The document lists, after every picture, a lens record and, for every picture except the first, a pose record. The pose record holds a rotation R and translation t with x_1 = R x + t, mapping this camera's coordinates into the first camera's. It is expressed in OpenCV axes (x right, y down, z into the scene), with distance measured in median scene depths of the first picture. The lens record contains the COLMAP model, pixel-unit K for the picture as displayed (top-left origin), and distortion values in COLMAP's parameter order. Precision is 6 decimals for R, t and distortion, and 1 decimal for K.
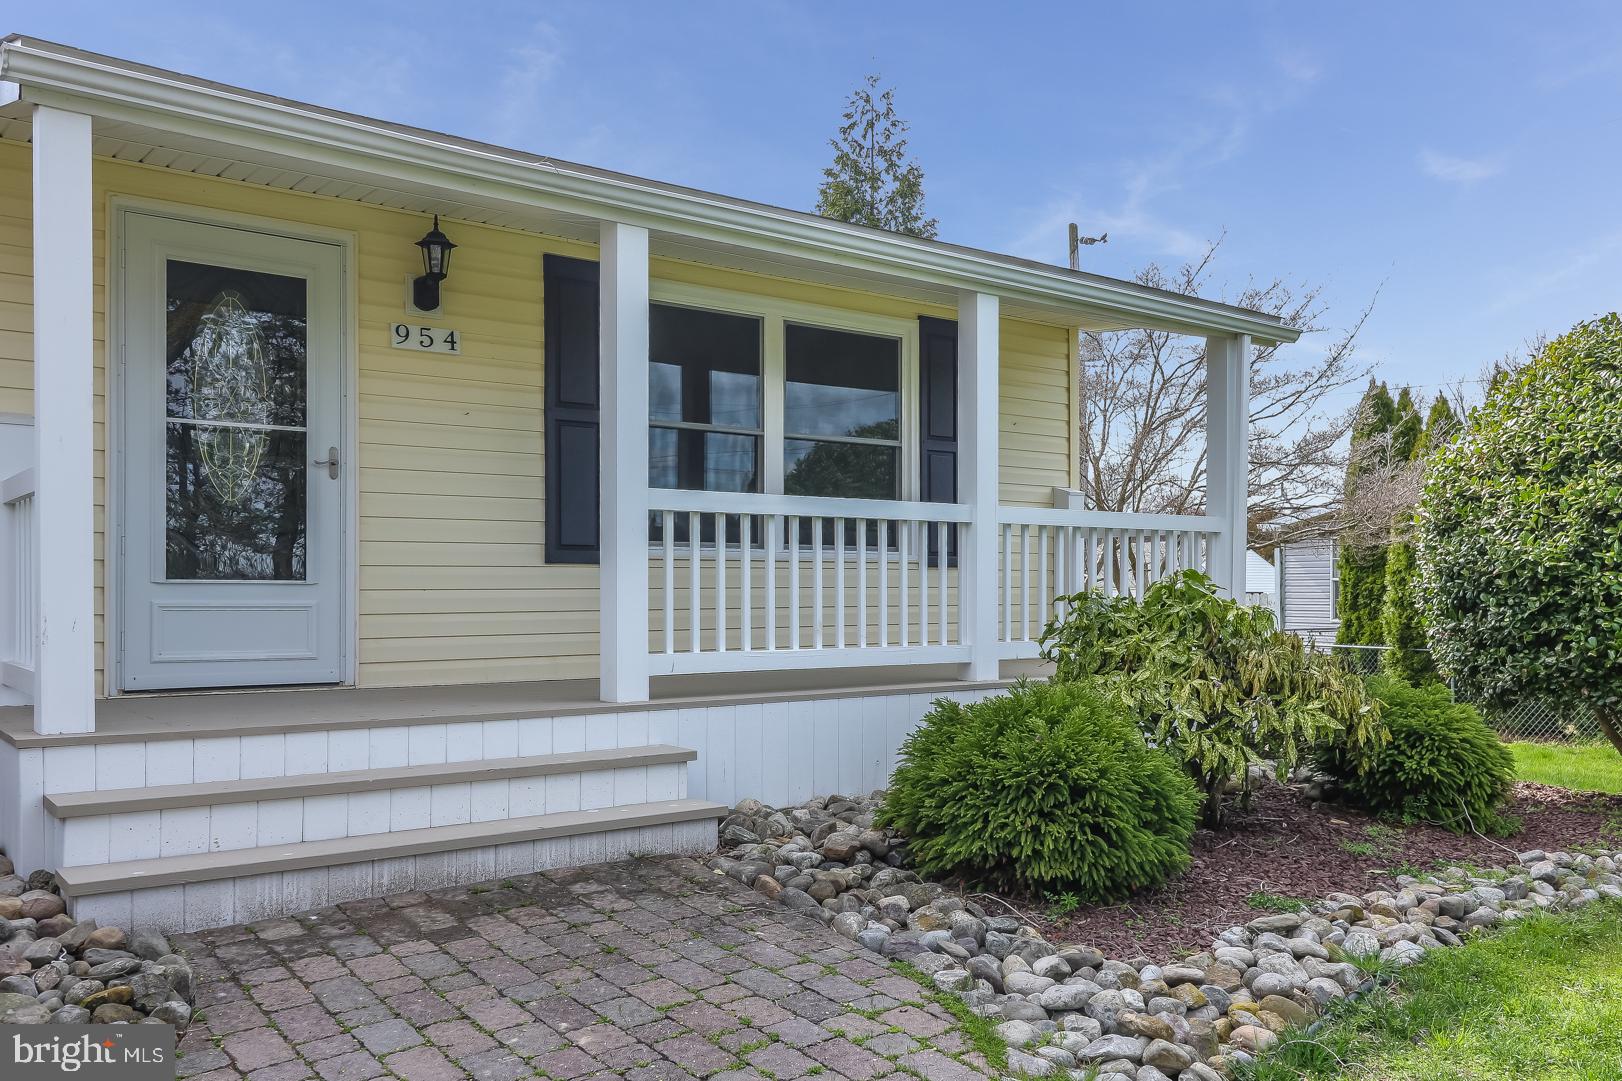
lens RADIAL K [[1260.0, 0, 767.4], [0, 1260.0, 578.7], [0, 0, 1]] dist [0.033607, 0.001275]
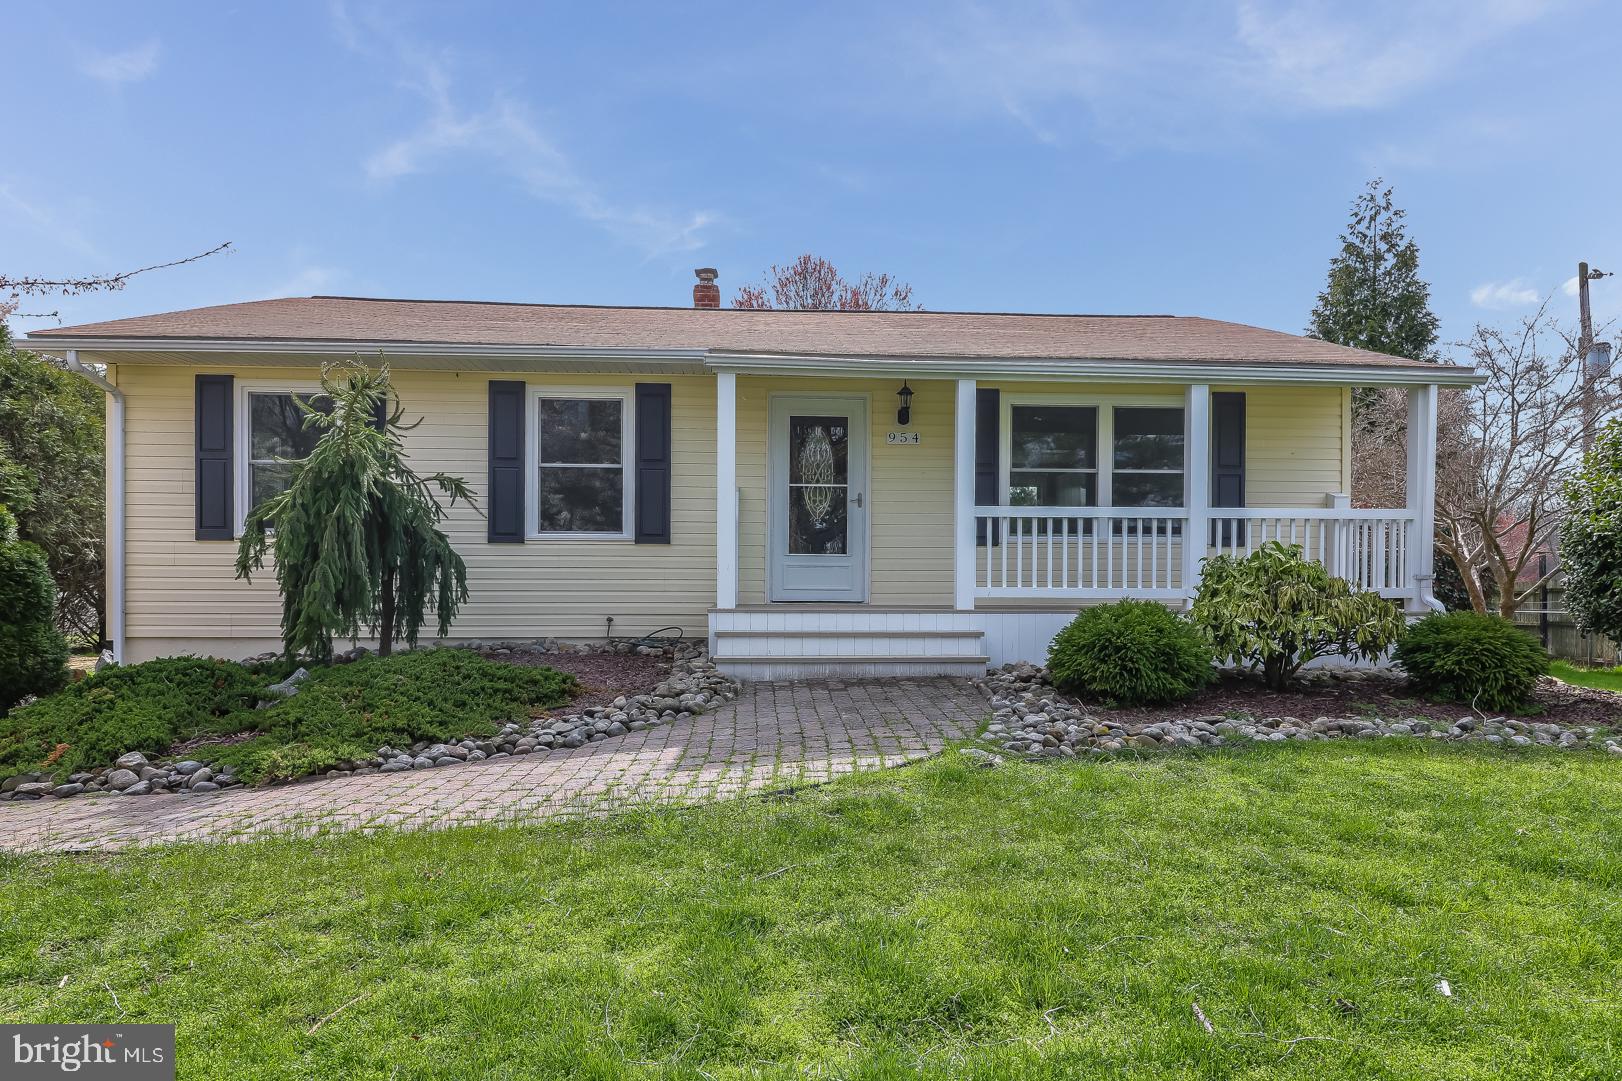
lens RADIAL K [[778.1, 0, 813.8], [0, 778.1, 564.1], [0, 0, 1]] dist [0.028556, -0.000233]
pose [[0.859136, -0.000204, -0.511747, 0.267880], [-0.000066, 1.000000, -0.000509, 0.018646], [0.511747, 0.000471, 0.859136, -0.184410]]
